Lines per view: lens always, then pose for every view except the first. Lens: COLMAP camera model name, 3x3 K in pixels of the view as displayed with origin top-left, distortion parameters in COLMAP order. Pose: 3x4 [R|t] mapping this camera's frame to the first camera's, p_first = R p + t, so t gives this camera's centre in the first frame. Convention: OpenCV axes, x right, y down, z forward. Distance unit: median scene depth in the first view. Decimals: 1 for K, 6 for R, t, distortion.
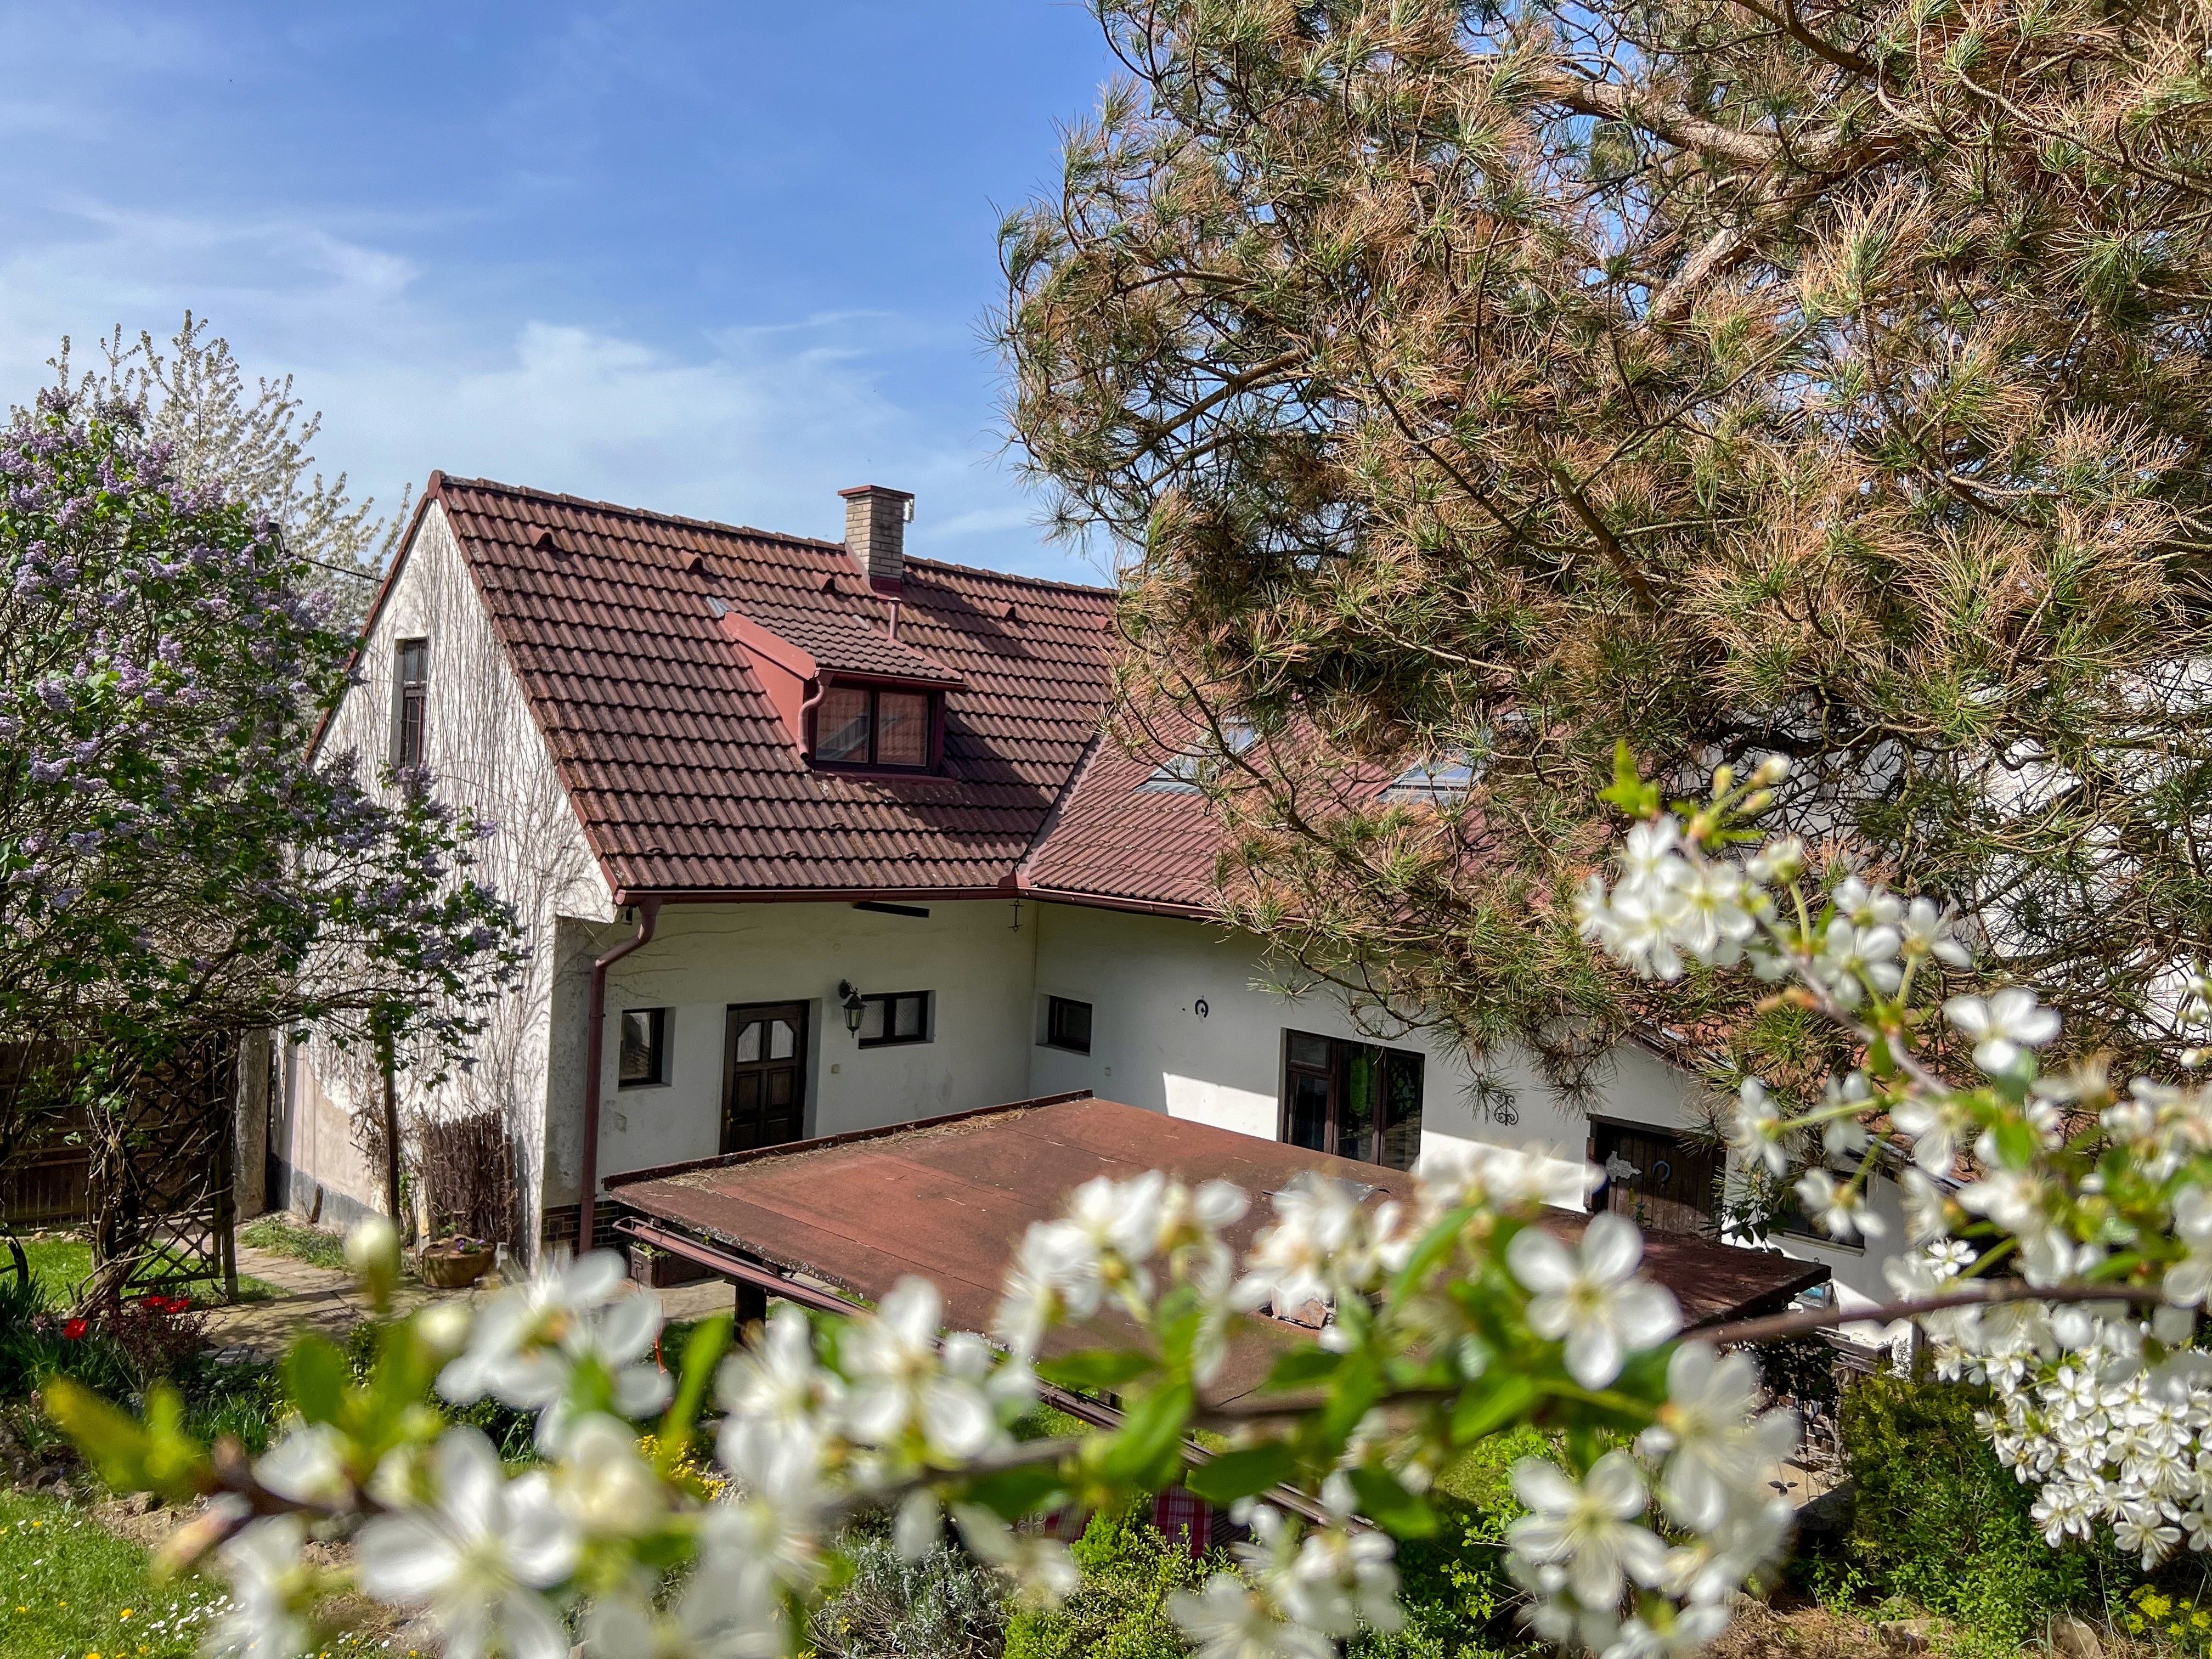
lens RADIAL K [[1676.0, 0, 1107.4], [0, 1676.0, 826.9], [0, 0, 1]] dist [0.079680, -0.103547]
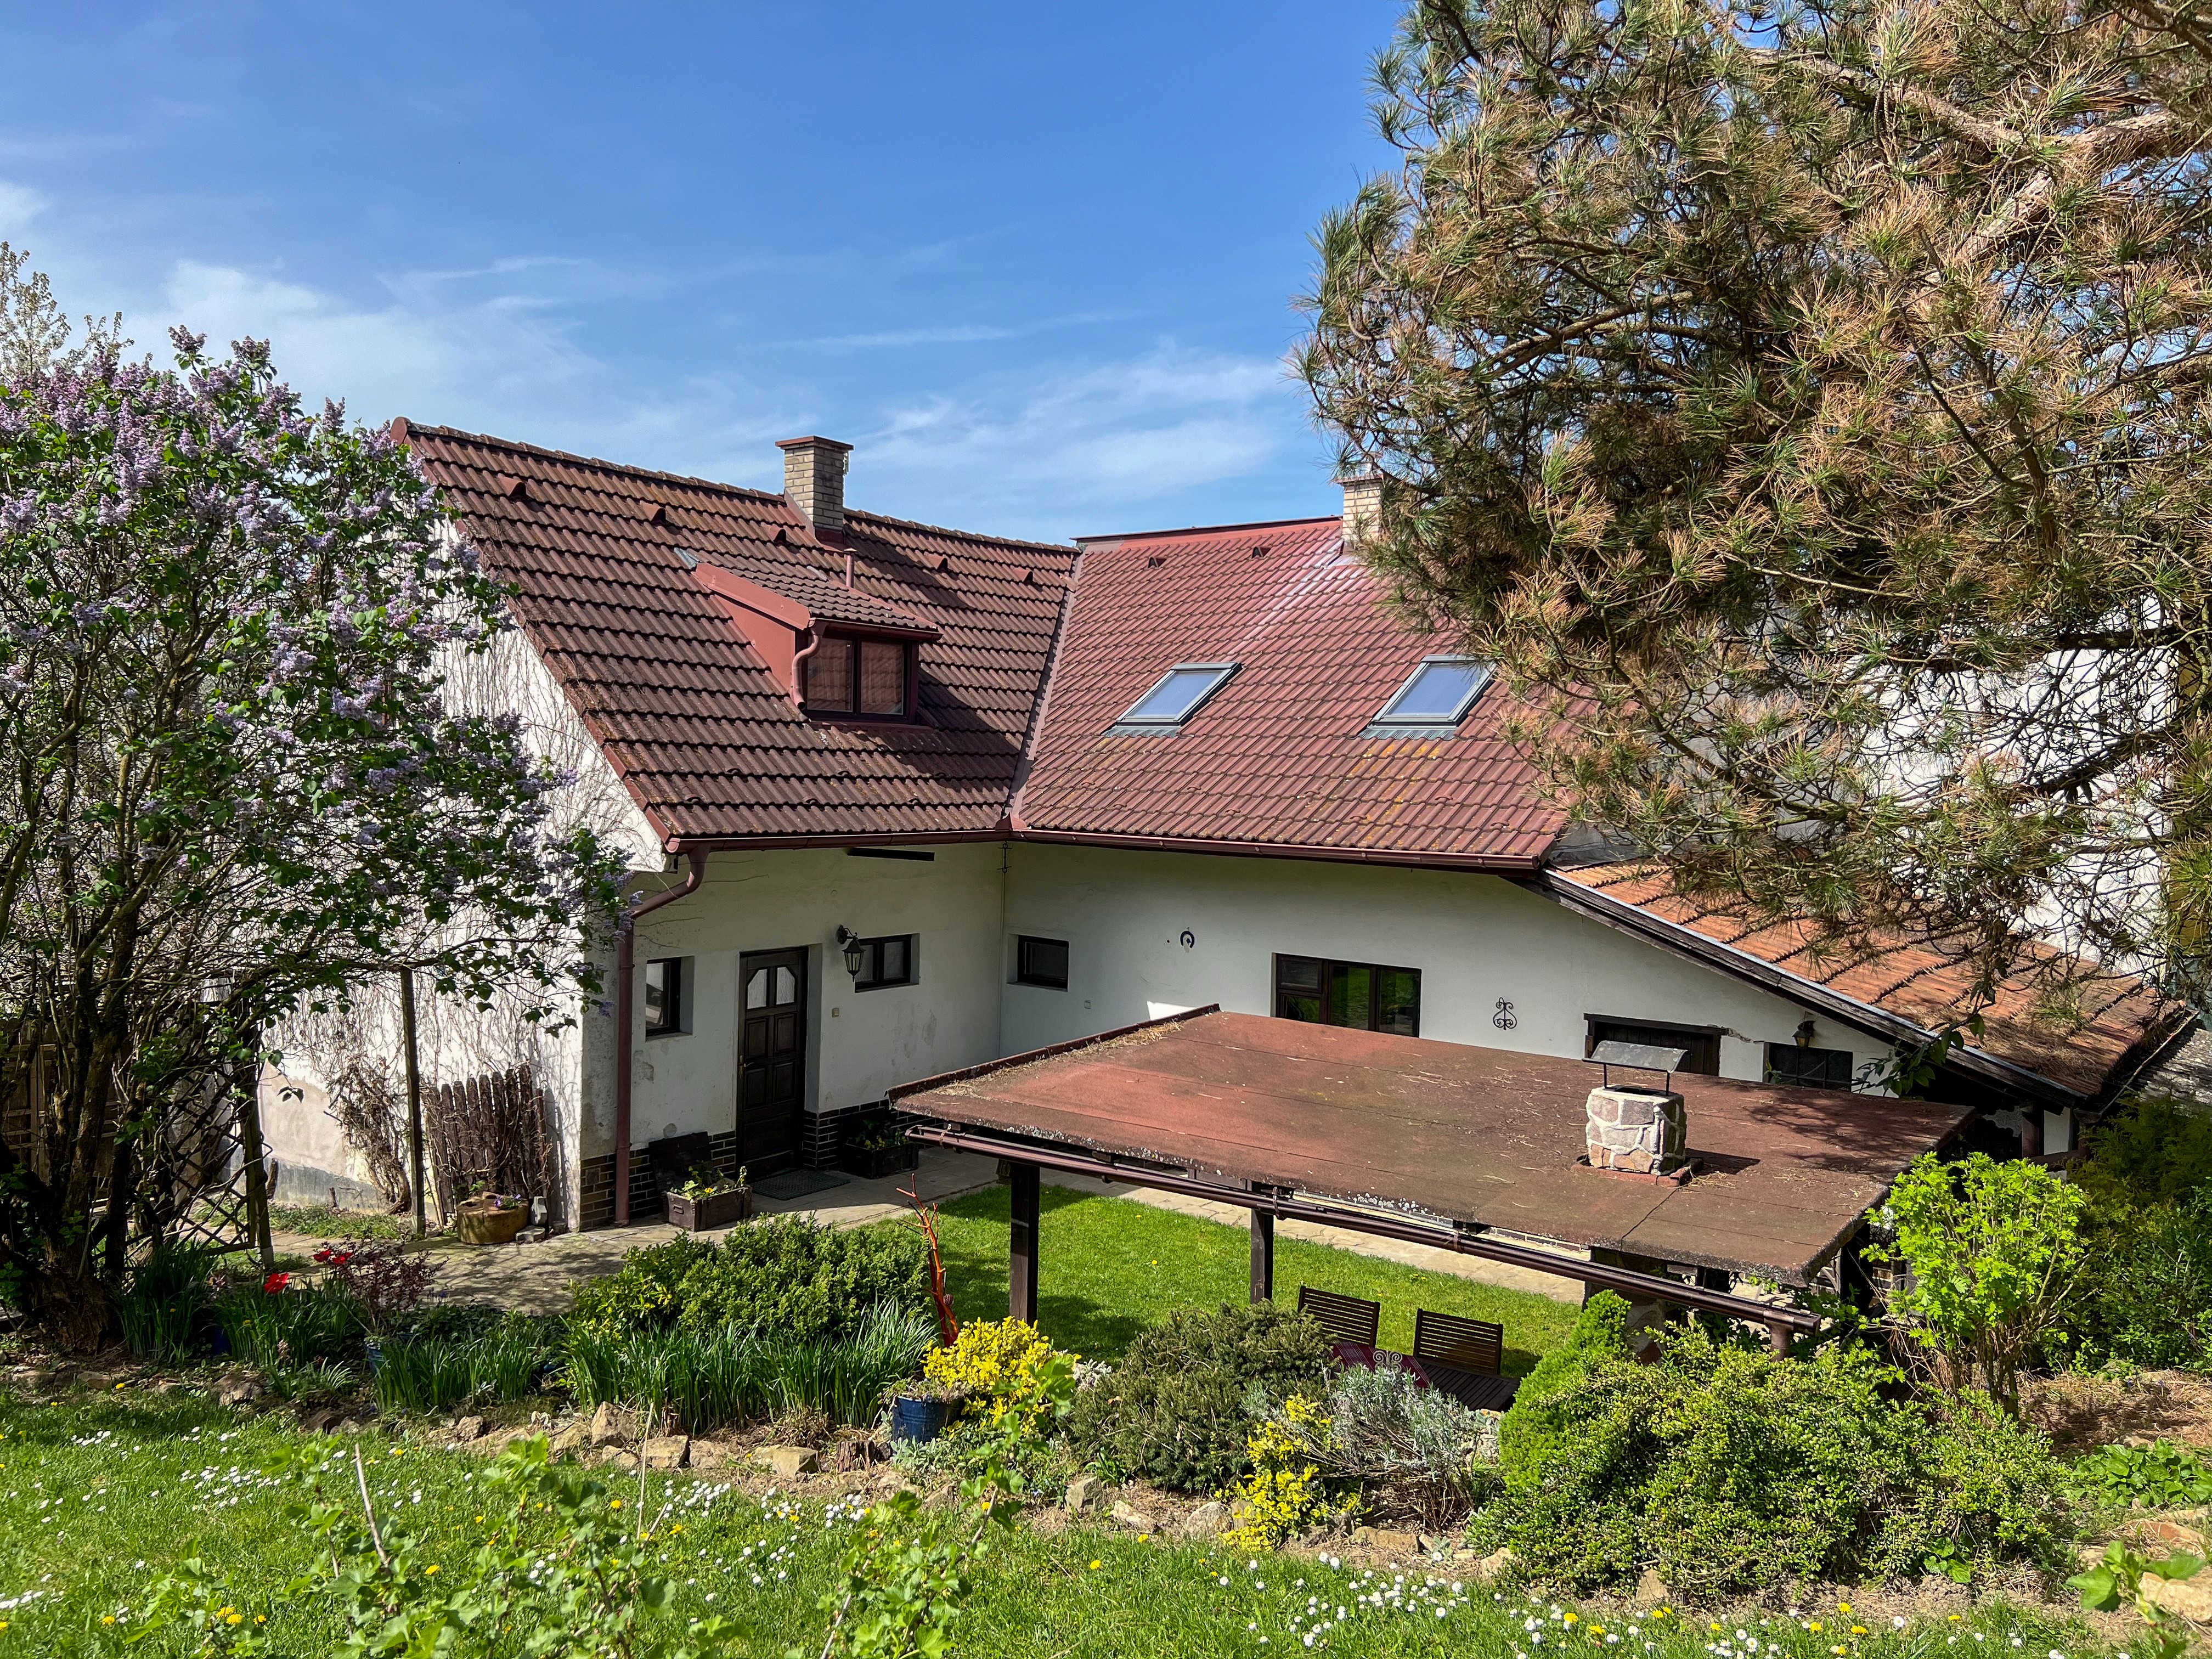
lens RADIAL K [[1676.0, 0, 1107.4], [0, 1676.0, 826.9], [0, 0, 1]] dist [0.079680, -0.103547]
pose [[0.987062, -0.028304, 0.157820, -0.167843], [0.024324, 0.999337, 0.027096, 0.008320], [-0.158482, -0.022906, 0.987096, -0.031223]]
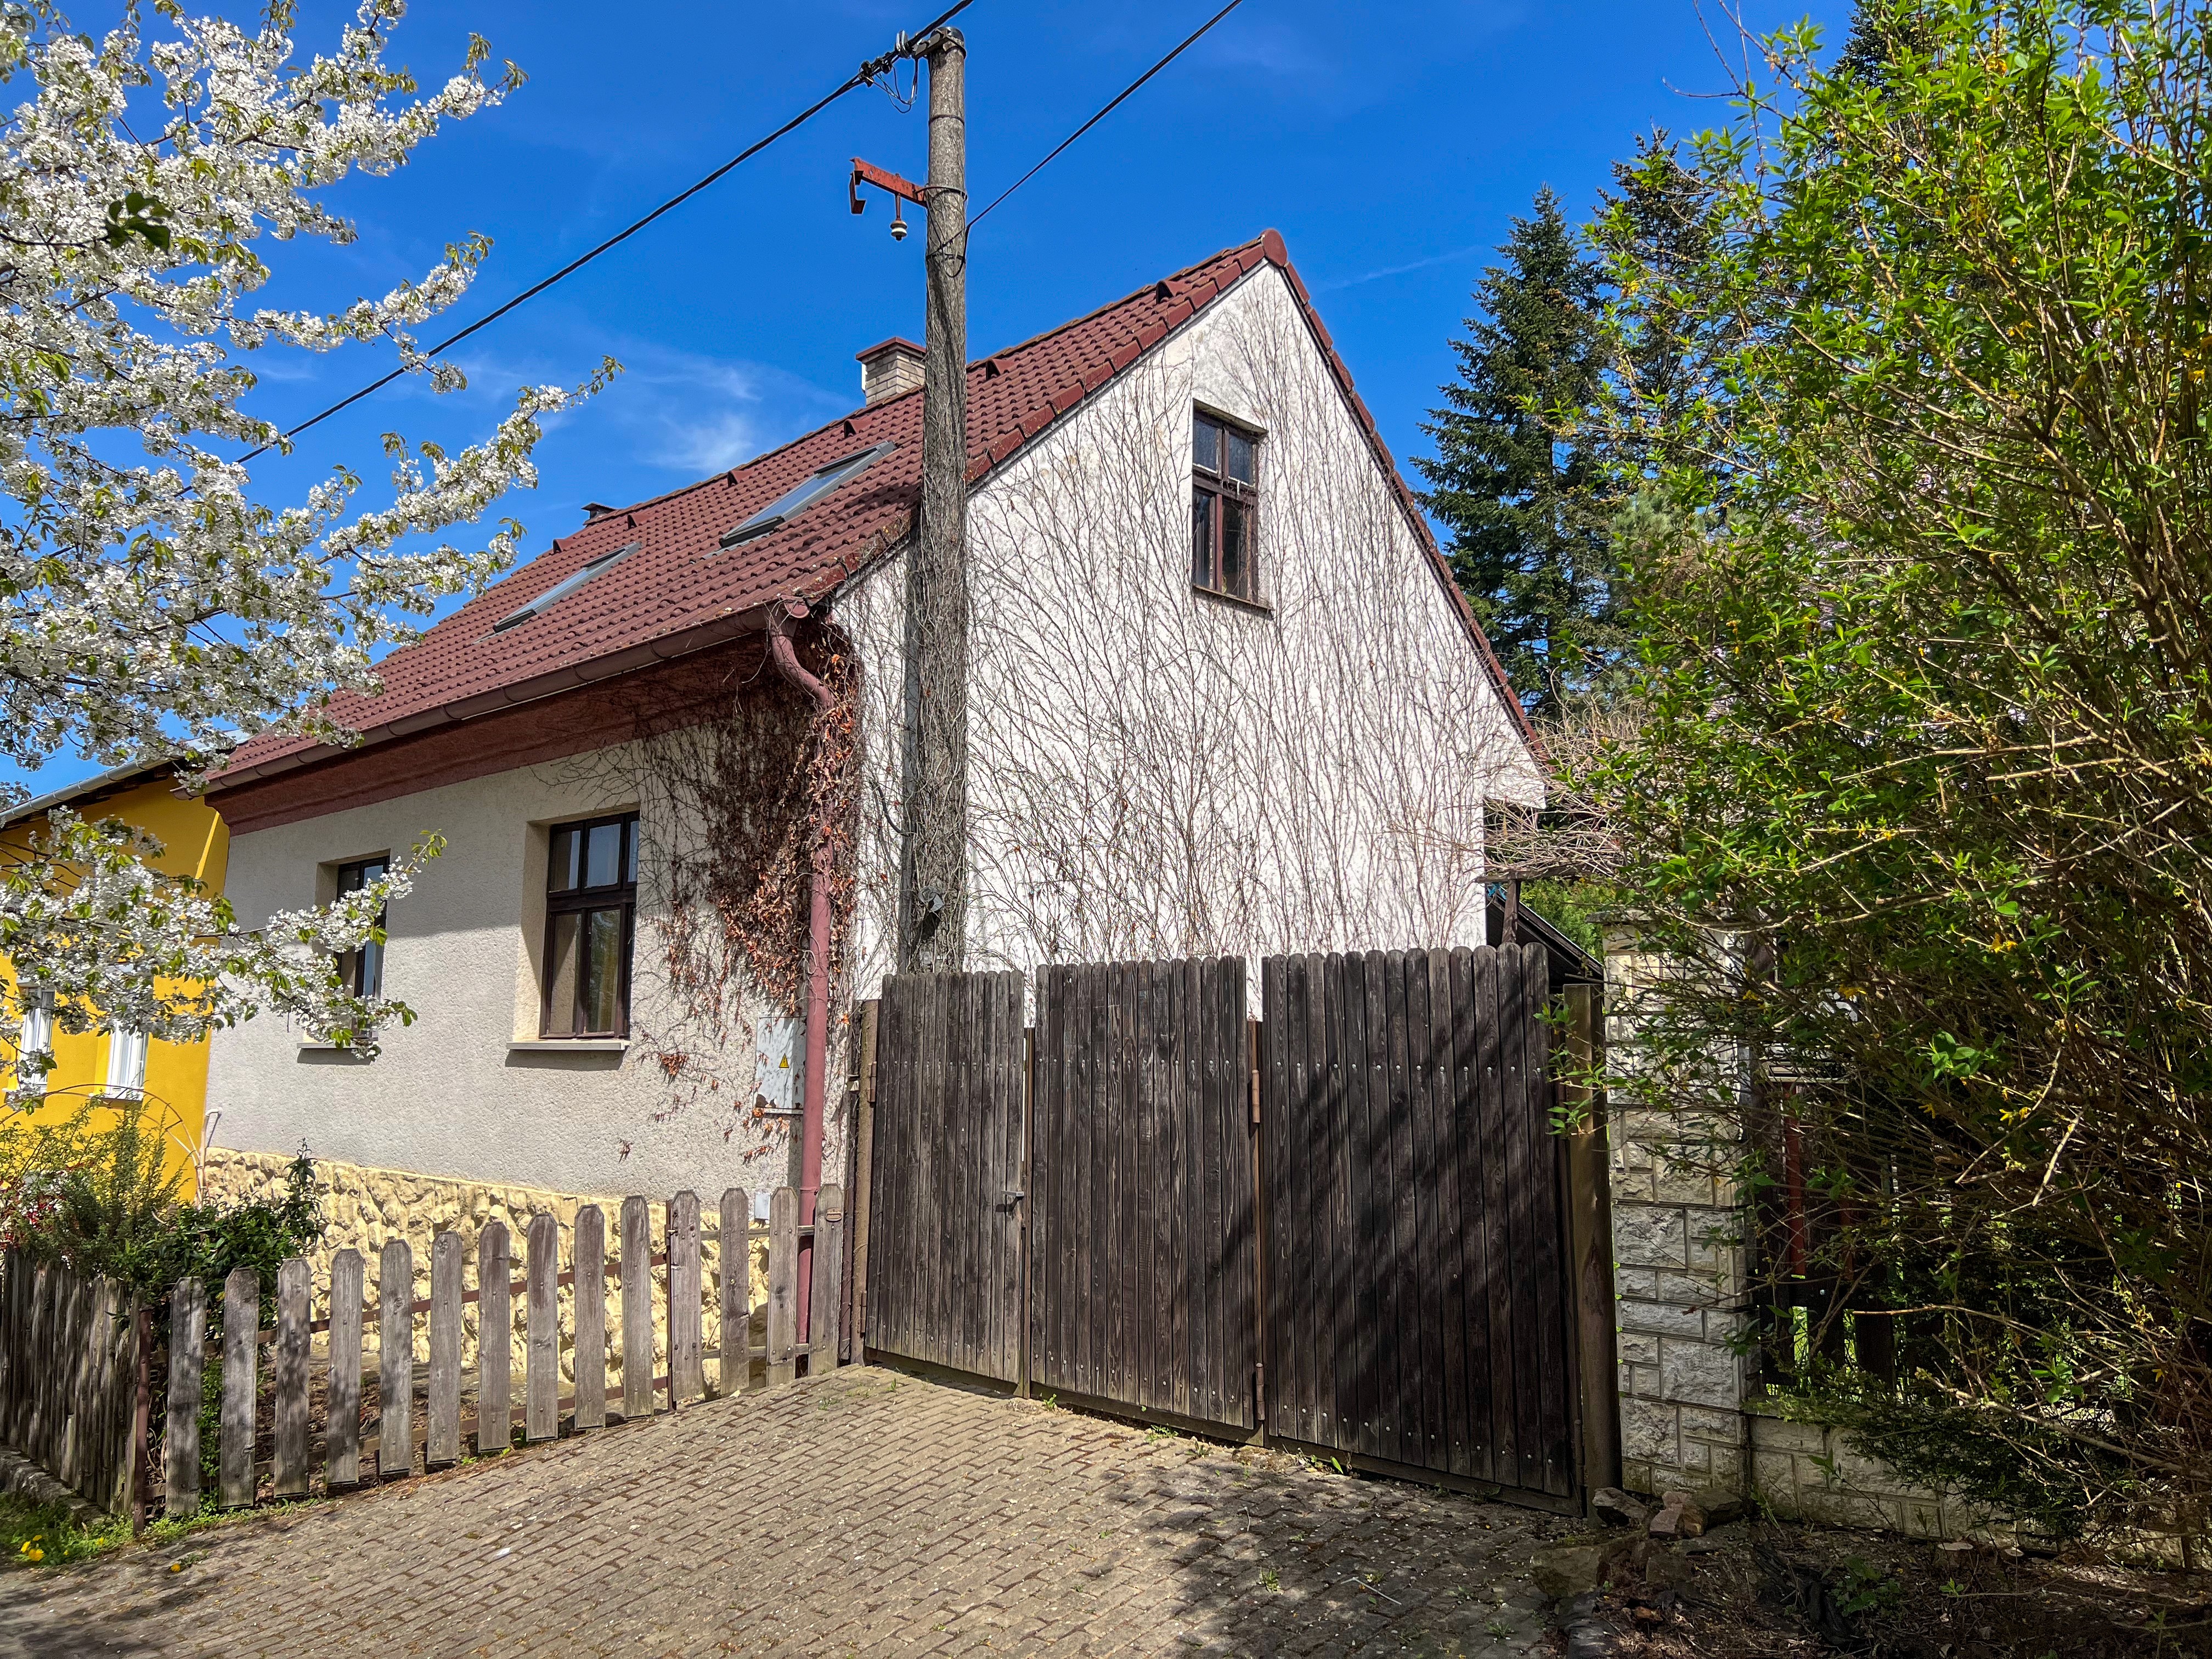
lens RADIAL K [[1639.1, 0, 1075.2], [0, 1639.1, 861.6], [0, 0, 1]] dist [0.117905, -0.131934]
pose [[-0.035750, 0.075144, 0.996532, -1.233623], [0.005442, 0.997169, -0.074997, 0.154417], [-0.999346, 0.002742, -0.036057, 1.205041]]
